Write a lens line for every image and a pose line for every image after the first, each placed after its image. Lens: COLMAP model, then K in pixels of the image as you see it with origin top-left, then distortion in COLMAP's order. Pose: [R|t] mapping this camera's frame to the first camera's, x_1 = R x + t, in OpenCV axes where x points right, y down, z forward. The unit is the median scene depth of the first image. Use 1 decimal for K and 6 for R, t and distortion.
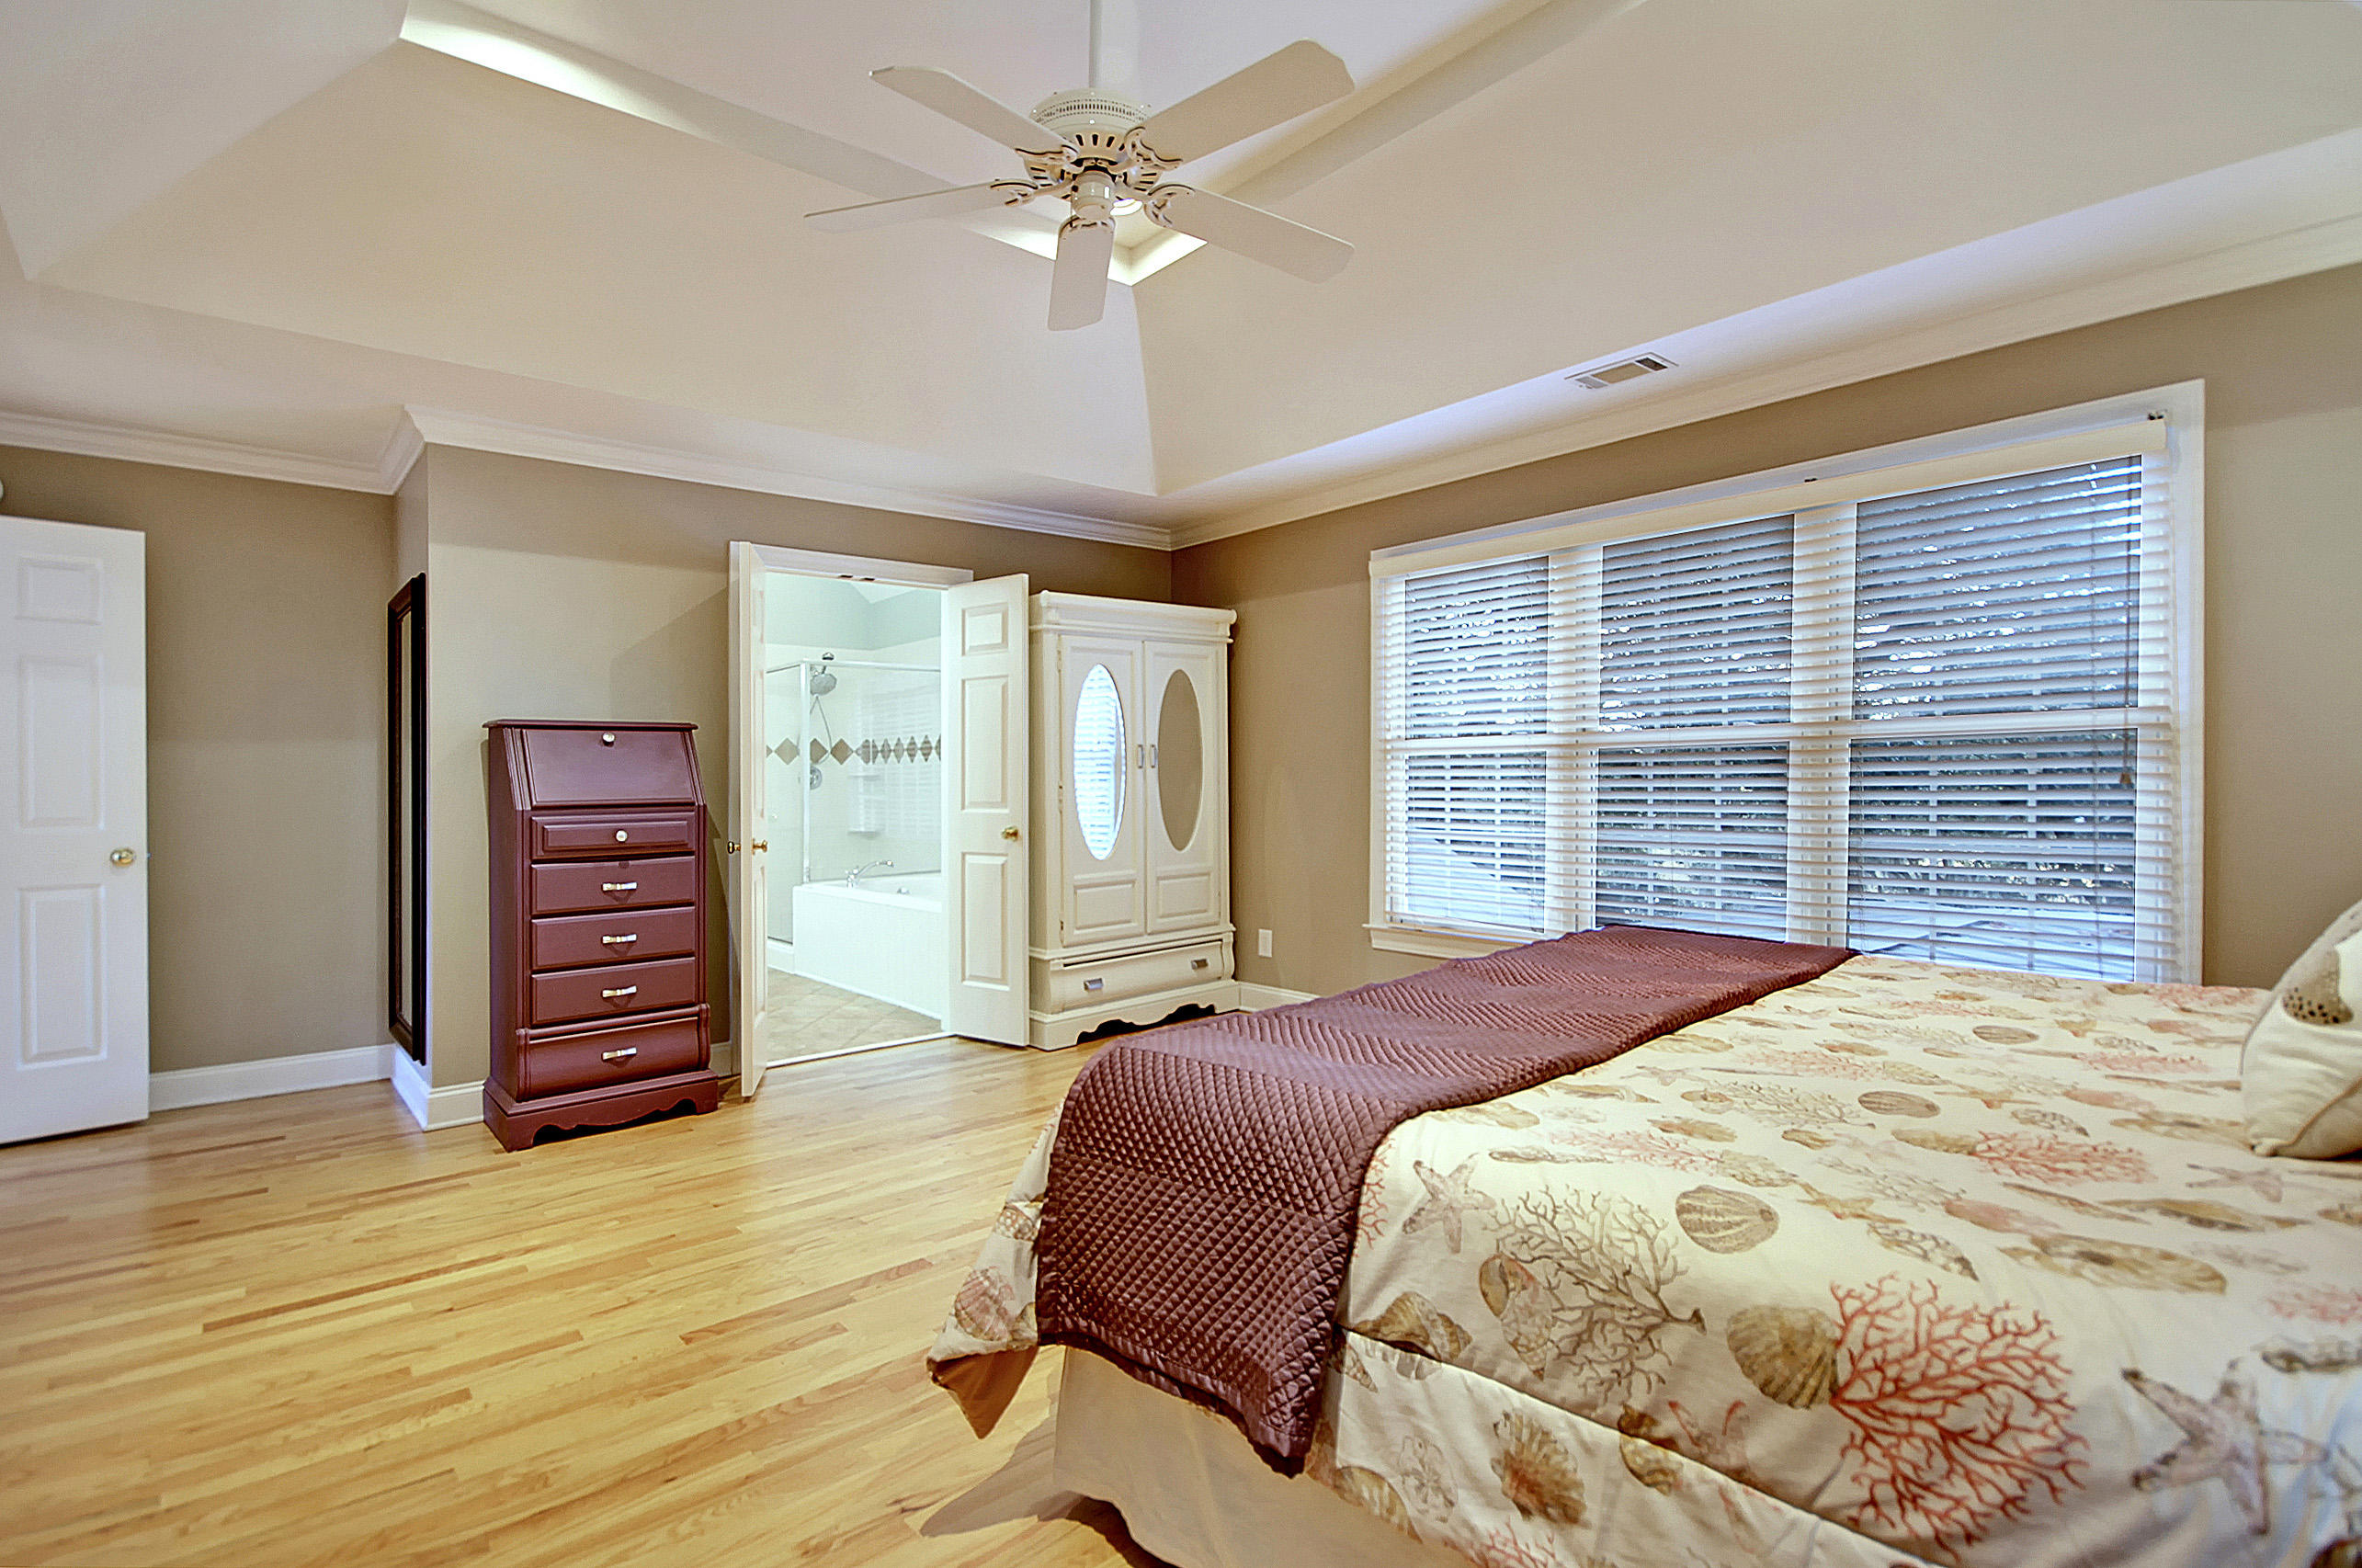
lens RADIAL K [[1114.3, 0, 1174.7], [0, 1114.3, 808.1], [0, 0, 1]] dist [0.011636, 0.000122]
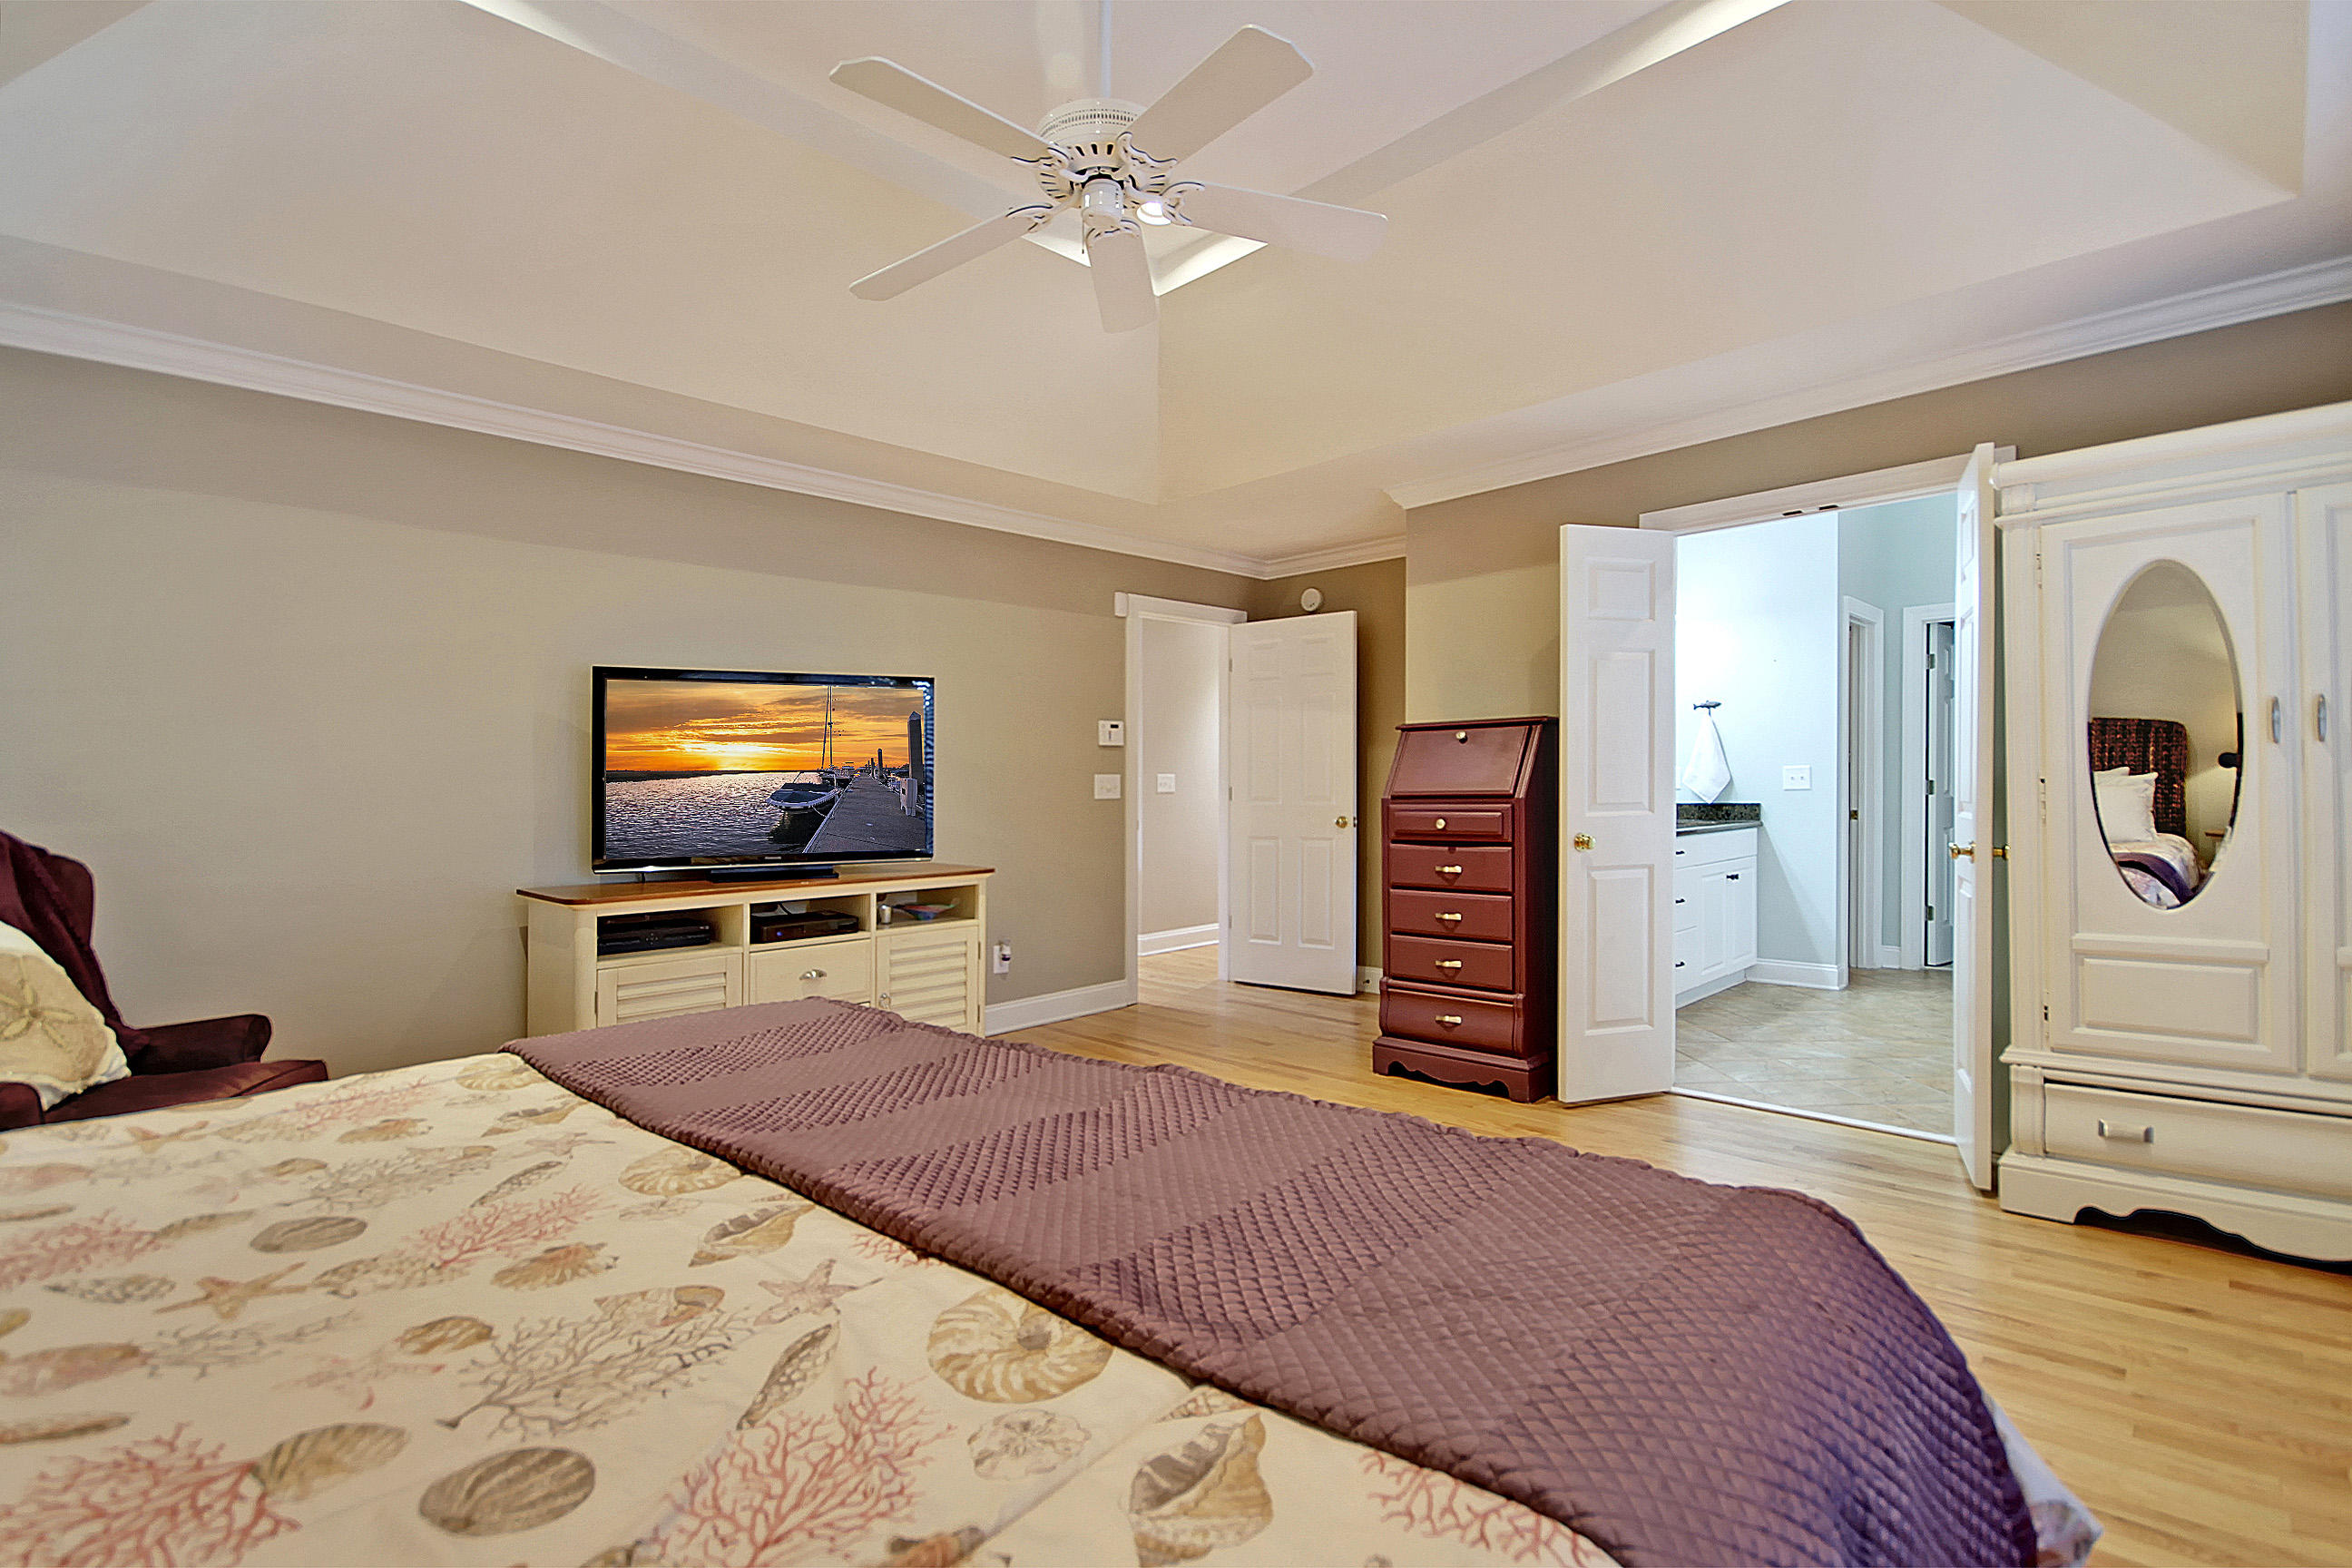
lens RADIAL K [[1109.6, 0, 1169.6], [0, 1109.6, 776.3], [0, 0, 1]] dist [0.011636, 0.000122]
pose [[0.097613, 0.007803, -0.995194, 0.585331], [-0.006053, 0.999955, 0.007247, -0.029452], [0.995206, 0.005317, 0.097656, 0.618814]]
